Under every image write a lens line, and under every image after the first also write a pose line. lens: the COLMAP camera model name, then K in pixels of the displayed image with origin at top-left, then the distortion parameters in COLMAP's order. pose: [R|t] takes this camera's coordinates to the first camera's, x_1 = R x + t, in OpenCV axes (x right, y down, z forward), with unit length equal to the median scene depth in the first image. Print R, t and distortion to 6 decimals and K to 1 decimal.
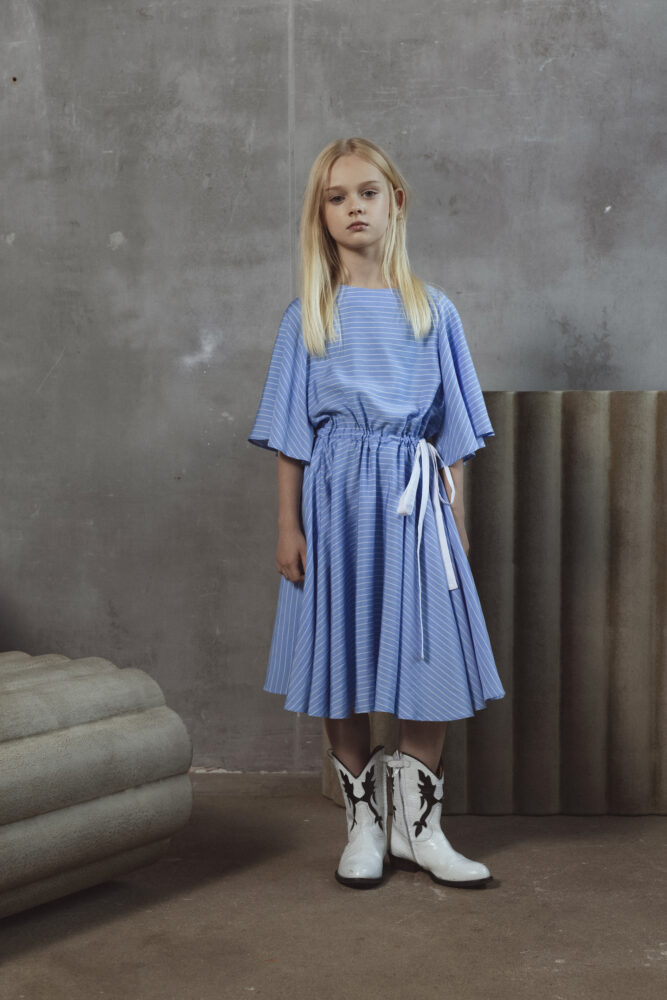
lens RADIAL K [[1441.0, 0, 388.5], [0, 1441.0, 534.4], [0, 0, 1]] dist [-0.003863, -0.040176]
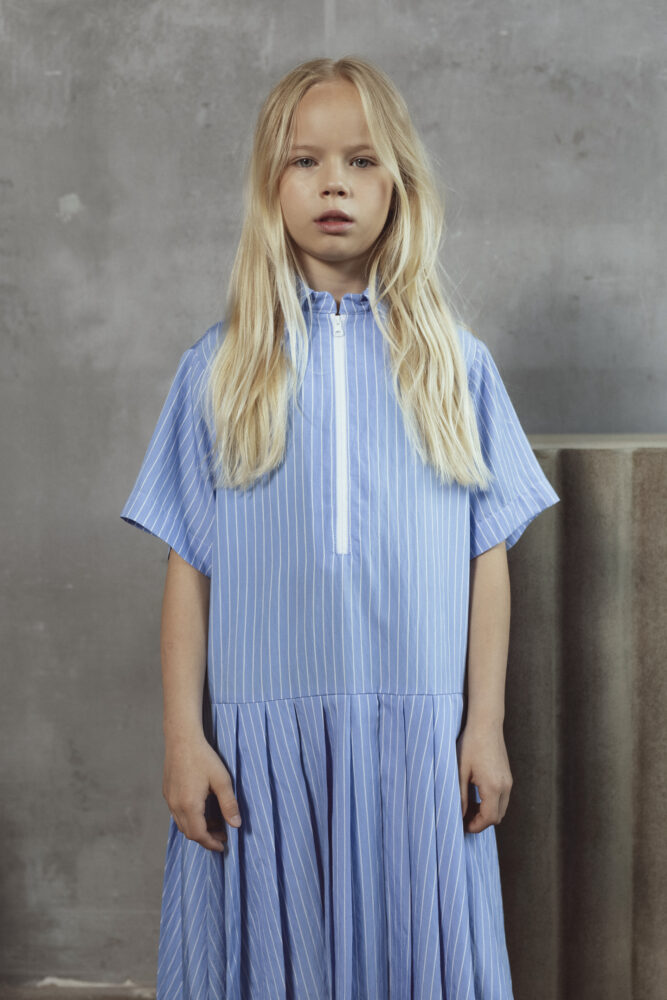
lens RADIAL K [[1403.8, 0, 333.5], [0, 1403.8, 500.0], [0, 0, 1]] dist [0.003291, 0.002661]
pose [[0.999467, -0.013363, -0.029800, -0.049476], [0.014323, 0.999378, 0.032231, -0.088579], [0.029351, -0.032641, 0.999036, 0.352972]]
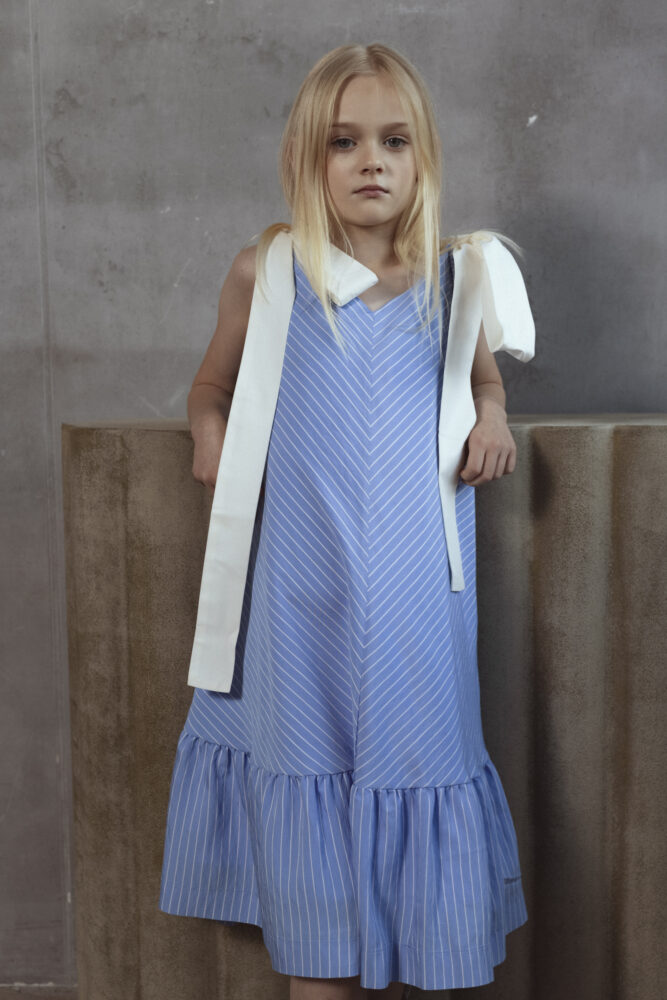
lens RADIAL K [[1403.8, 0, 333.5], [0, 1403.8, 500.0], [0, 0, 1]] dist [0.003291, 0.002661]
pose [[0.999913, -0.010861, -0.007519, 0.067162], [0.011150, 0.999160, 0.039430, -0.083460], [0.007085, -0.039510, 0.999194, 0.372231]]
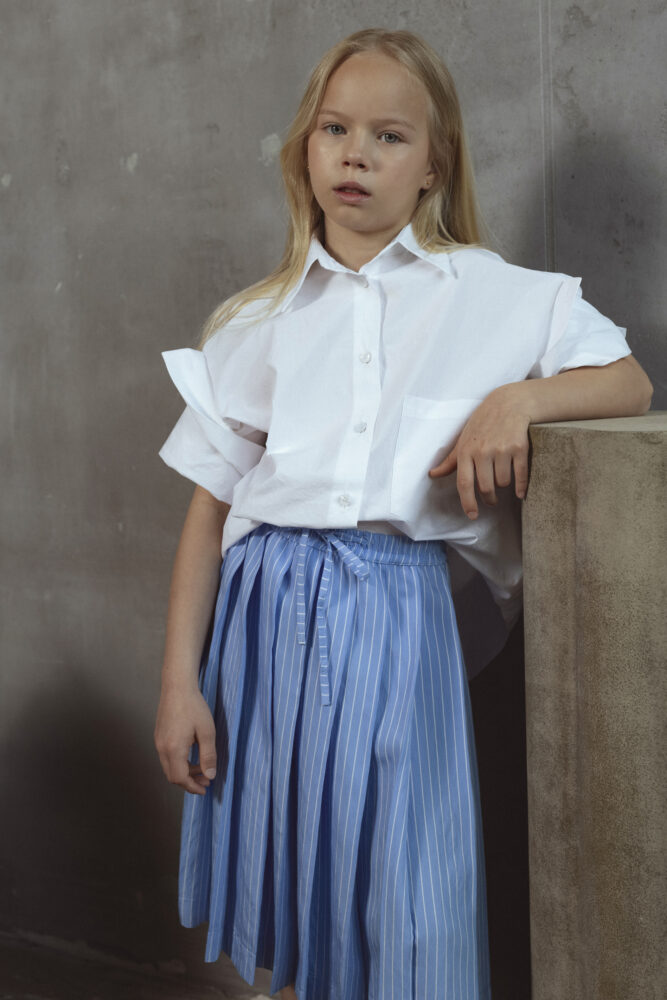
lens RADIAL K [[1403.8, 0, 333.5], [0, 1403.8, 500.0], [0, 0, 1]] dist [0.003291, 0.002661]
pose [[0.869266, 0.023563, -0.493783, 0.124064], [0.004320, 0.998463, 0.055252, -0.092092], [0.494326, -0.050162, 0.867828, 0.506478]]
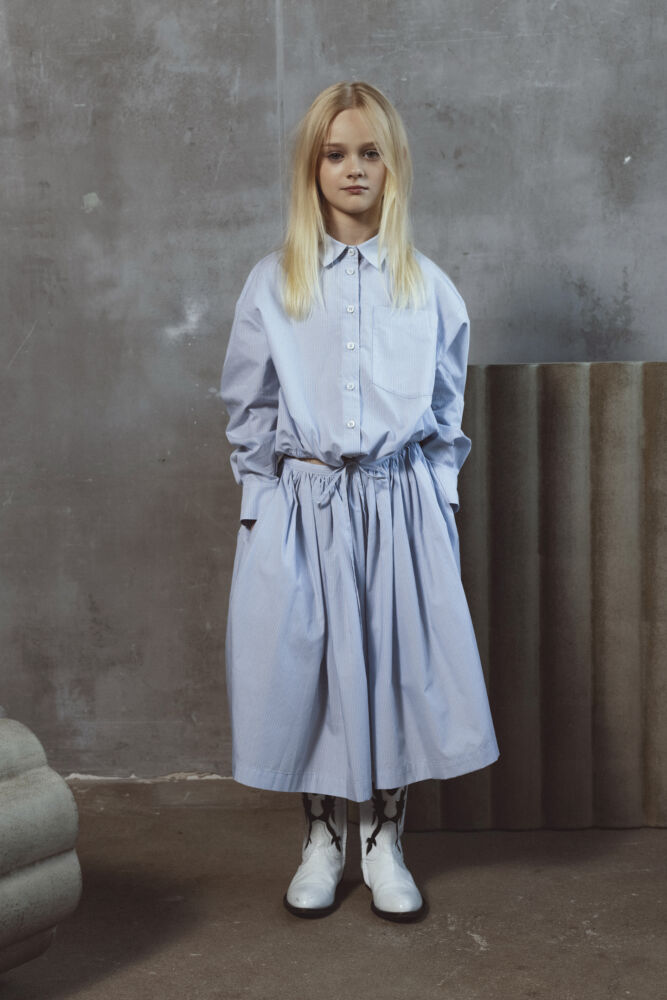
lens RADIAL K [[1443.2, 0, 361.5], [0, 1443.2, 499.6], [0, 0, 1]] dist [-0.004891, -0.016496]
pose [[0.999840, -0.016663, 0.006434, -0.025993], [0.016602, 0.999817, 0.009496, -0.020995], [-0.006591, -0.009388, 0.999934, 0.080498]]
